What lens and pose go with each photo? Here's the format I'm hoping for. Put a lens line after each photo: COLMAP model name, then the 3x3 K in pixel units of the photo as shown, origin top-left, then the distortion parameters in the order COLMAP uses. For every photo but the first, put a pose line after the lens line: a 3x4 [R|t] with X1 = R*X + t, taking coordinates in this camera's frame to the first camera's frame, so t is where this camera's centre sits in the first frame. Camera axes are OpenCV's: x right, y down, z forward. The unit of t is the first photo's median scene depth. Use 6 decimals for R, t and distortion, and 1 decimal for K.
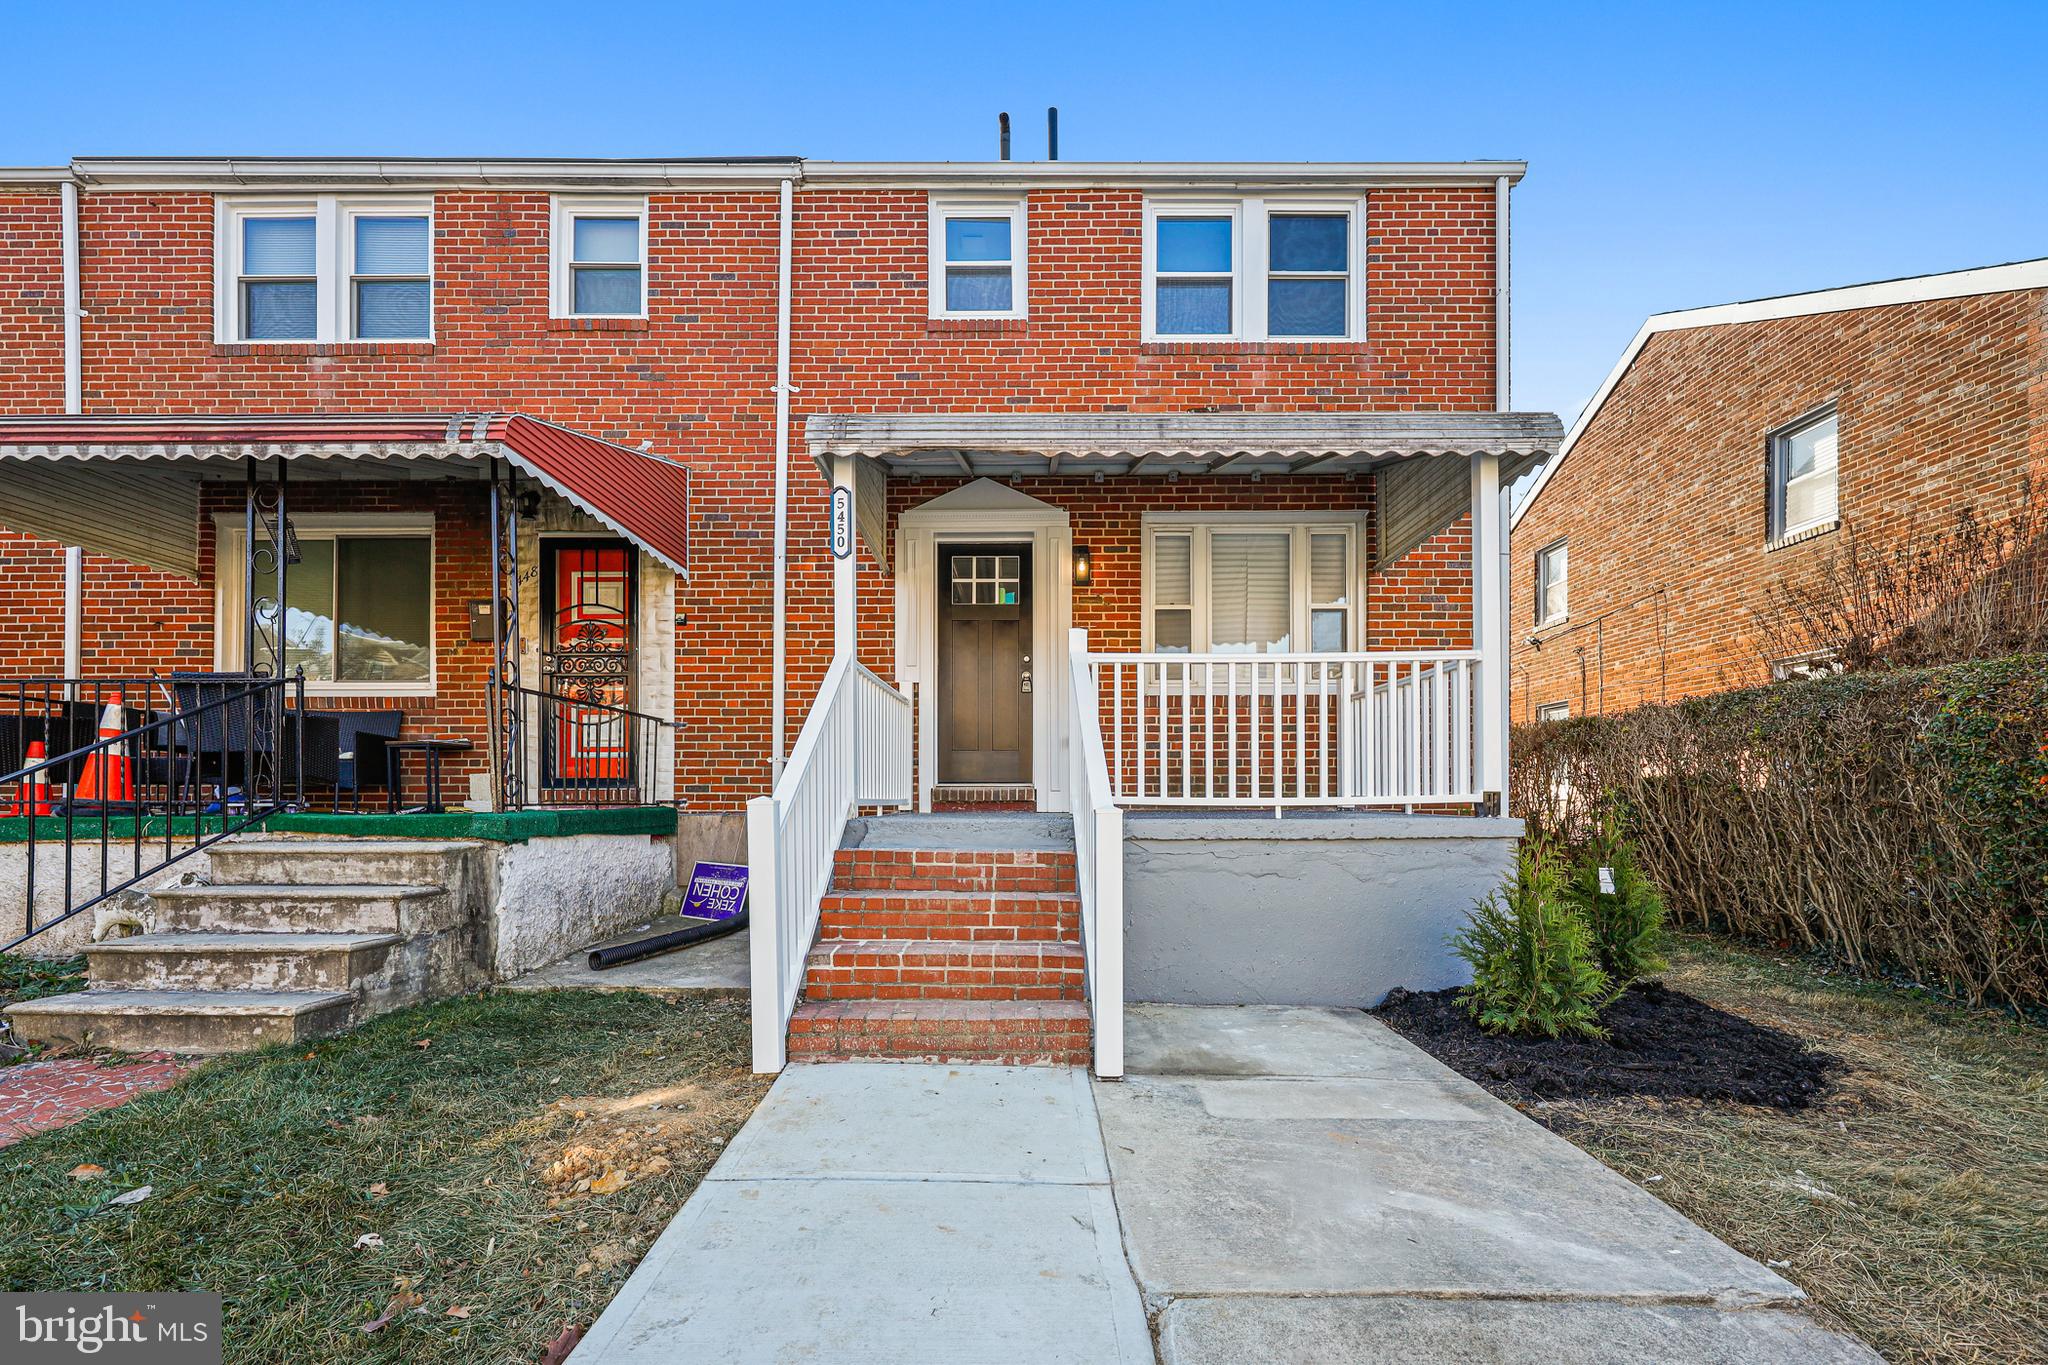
lens RADIAL K [[867.8, 0, 1032.8], [0, 867.8, 783.9], [0, 0, 1]] dist [0.002640, 0.000024]
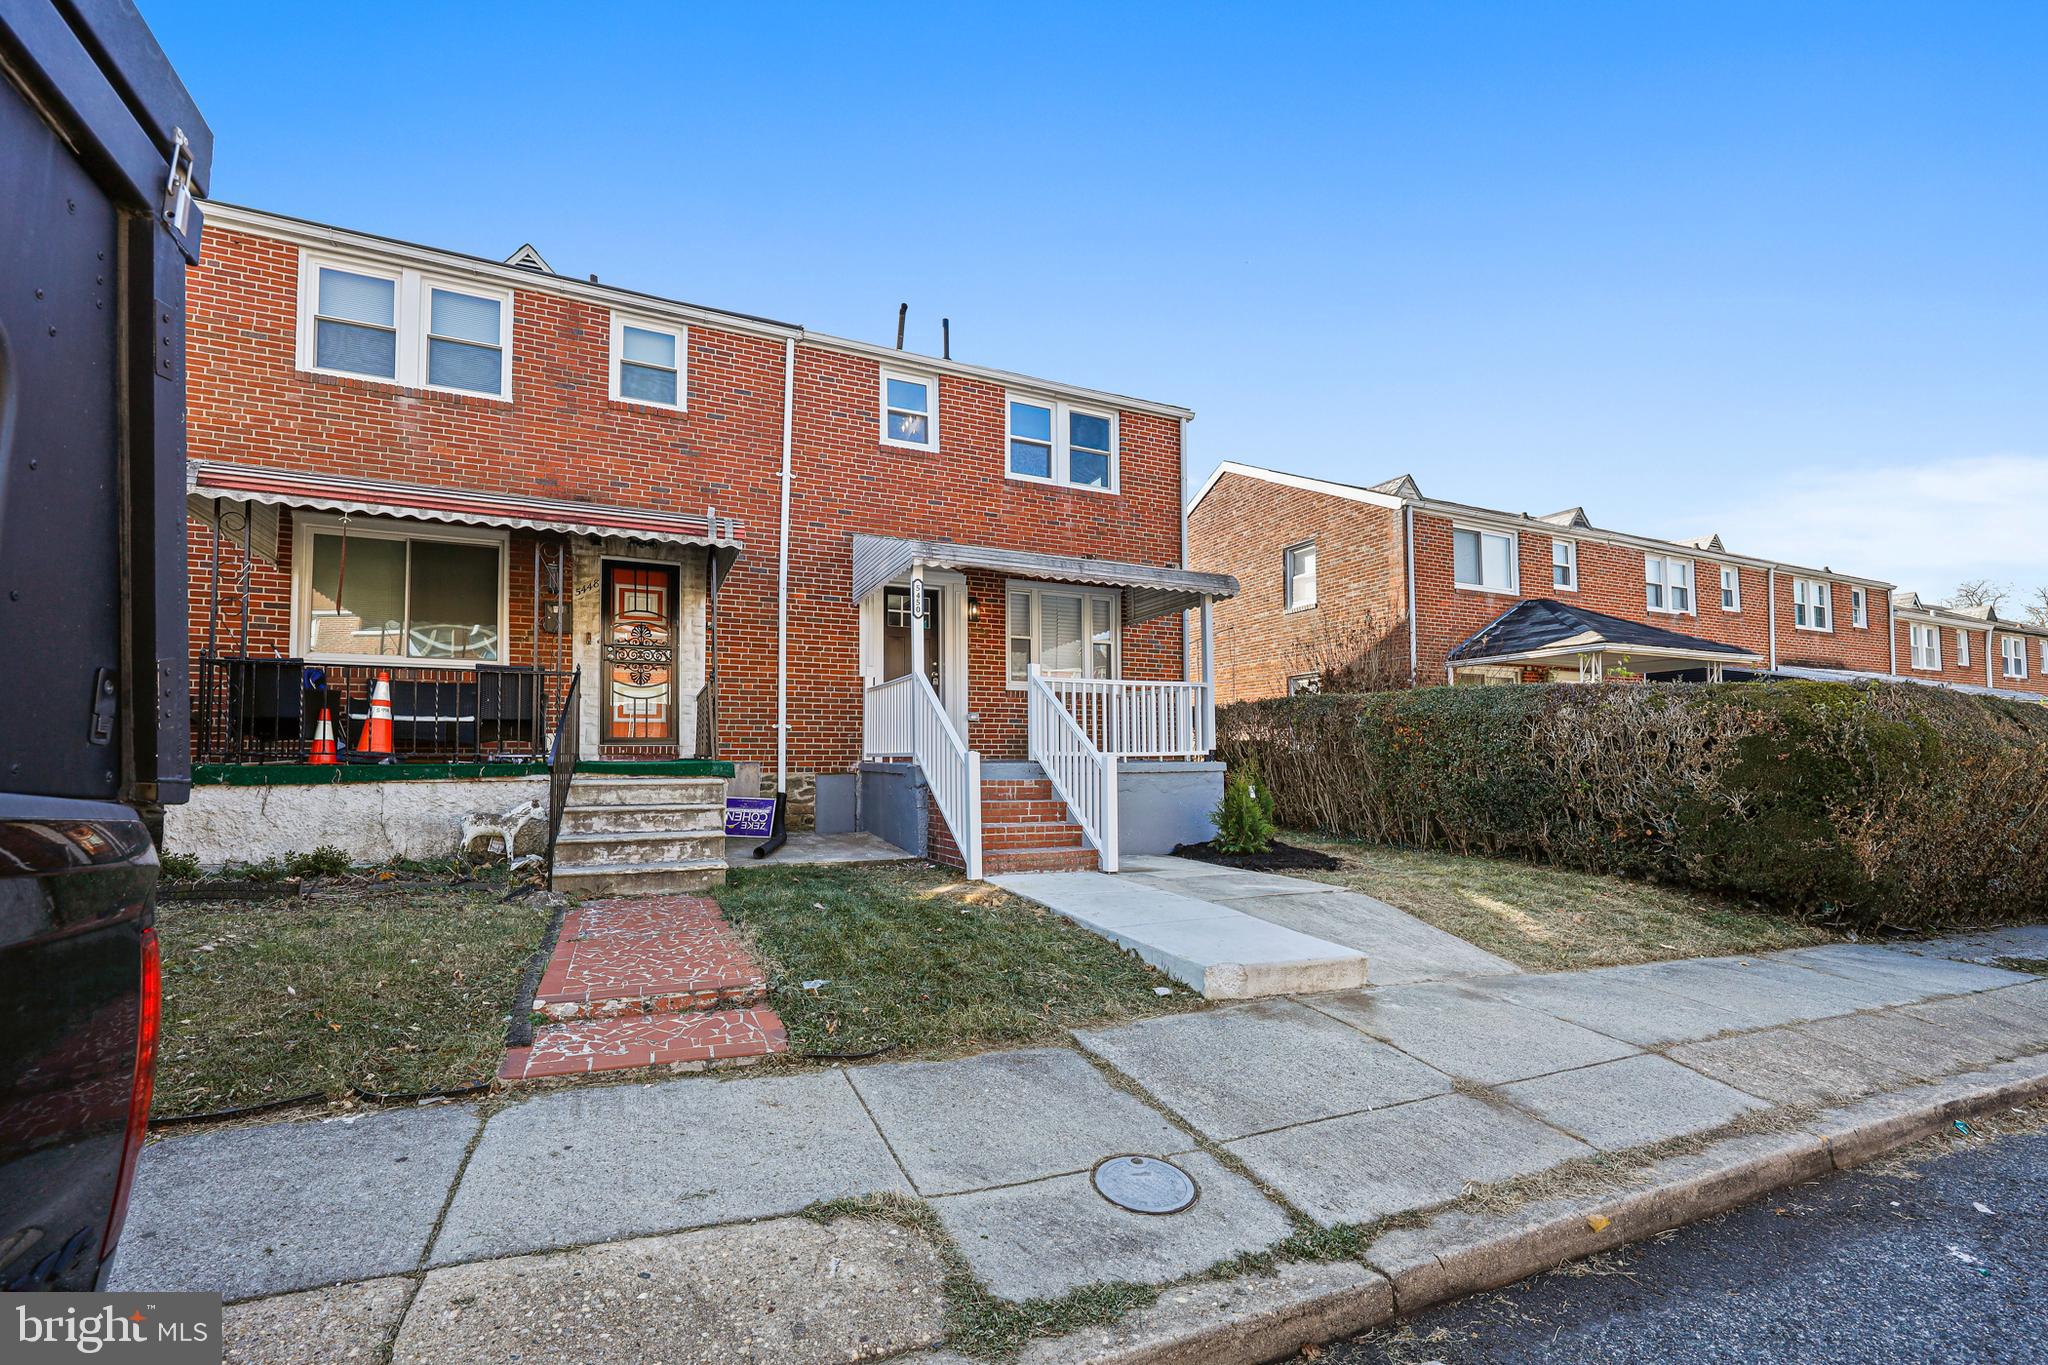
lens RADIAL K [[862.9, 0, 1024.0], [0, 862.9, 682.5], [0, 0, 1]] dist [0.009601, -0.000167]
pose [[0.900801, 0.037045, 0.432648, -0.549298], [-0.008004, 0.997602, -0.068753, -0.004142], [-0.434157, 0.058470, 0.898937, -0.482818]]
